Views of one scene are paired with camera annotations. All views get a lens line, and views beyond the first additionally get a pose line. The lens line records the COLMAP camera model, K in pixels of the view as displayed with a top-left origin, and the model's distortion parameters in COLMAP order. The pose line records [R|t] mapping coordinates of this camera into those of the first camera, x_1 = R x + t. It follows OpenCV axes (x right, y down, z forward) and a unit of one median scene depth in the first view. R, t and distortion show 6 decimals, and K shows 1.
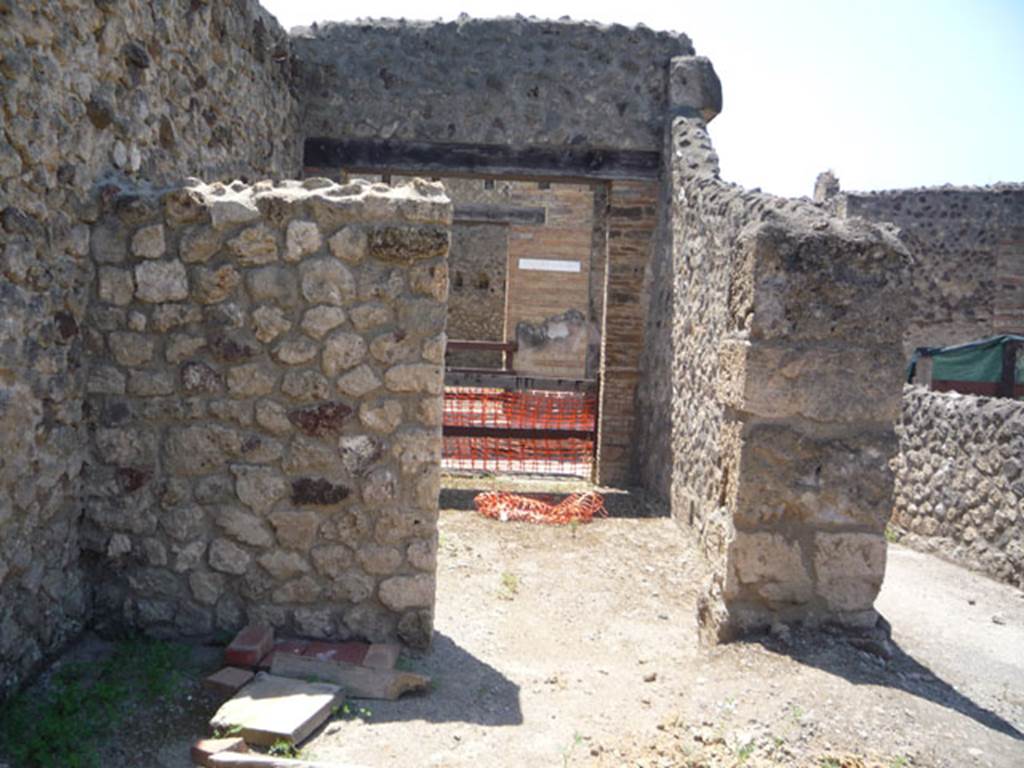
lens RADIAL K [[853.3, 0, 480.7], [0, 853.3, 355.4], [0, 0, 1]] dist [-0.032827, -0.008978]
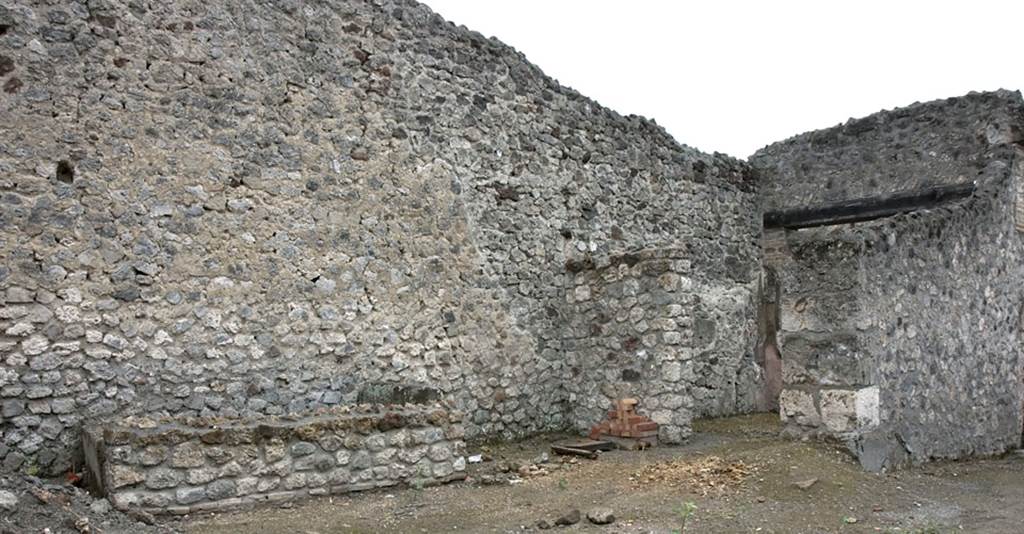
lens RADIAL K [[882.3, 0, 512.1], [0, 882.3, 271.8], [0, 0, 1]] dist [-0.108710, 0.004440]
pose [[0.635765, -0.112320, -0.763667, 1.517355], [-0.022198, 0.986286, -0.163543, 0.287465], [0.771564, 0.120926, 0.624553, -0.835769]]
